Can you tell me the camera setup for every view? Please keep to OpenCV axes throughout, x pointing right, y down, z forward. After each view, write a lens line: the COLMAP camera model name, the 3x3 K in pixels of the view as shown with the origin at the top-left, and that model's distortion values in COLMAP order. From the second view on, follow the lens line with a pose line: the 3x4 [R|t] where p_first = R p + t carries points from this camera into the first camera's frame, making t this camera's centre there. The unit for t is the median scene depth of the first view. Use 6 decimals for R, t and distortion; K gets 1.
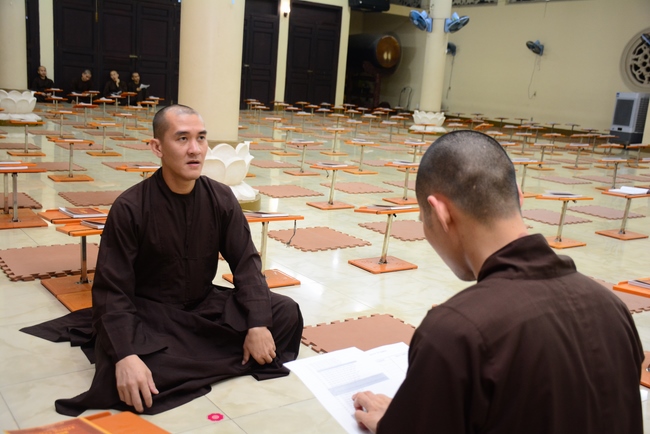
lens RADIAL K [[717.3, 0, 325.0], [0, 717.3, 217.0], [0, 0, 1]] dist [0.063403, 0.018652]
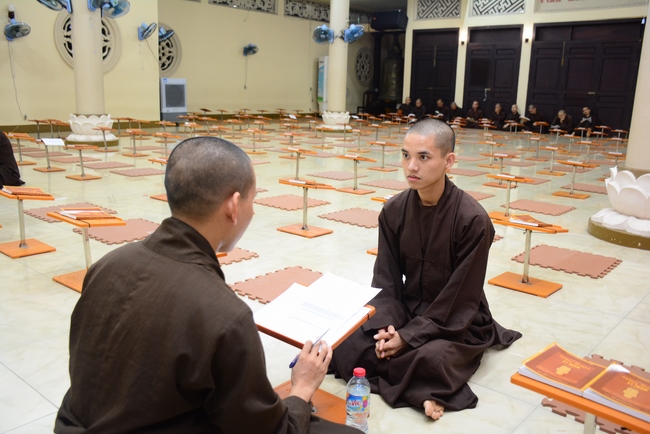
lens RADIAL K [[606.7, 0, 325.0], [0, 606.7, 217.0], [0, 0, 1]] dist [0.000225, -0.001582]
pose [[0.219225, 0.135010, -0.966288, 0.944494], [-0.201032, 0.975379, 0.090671, -0.054743], [0.954739, 0.174377, 0.240969, 0.650342]]
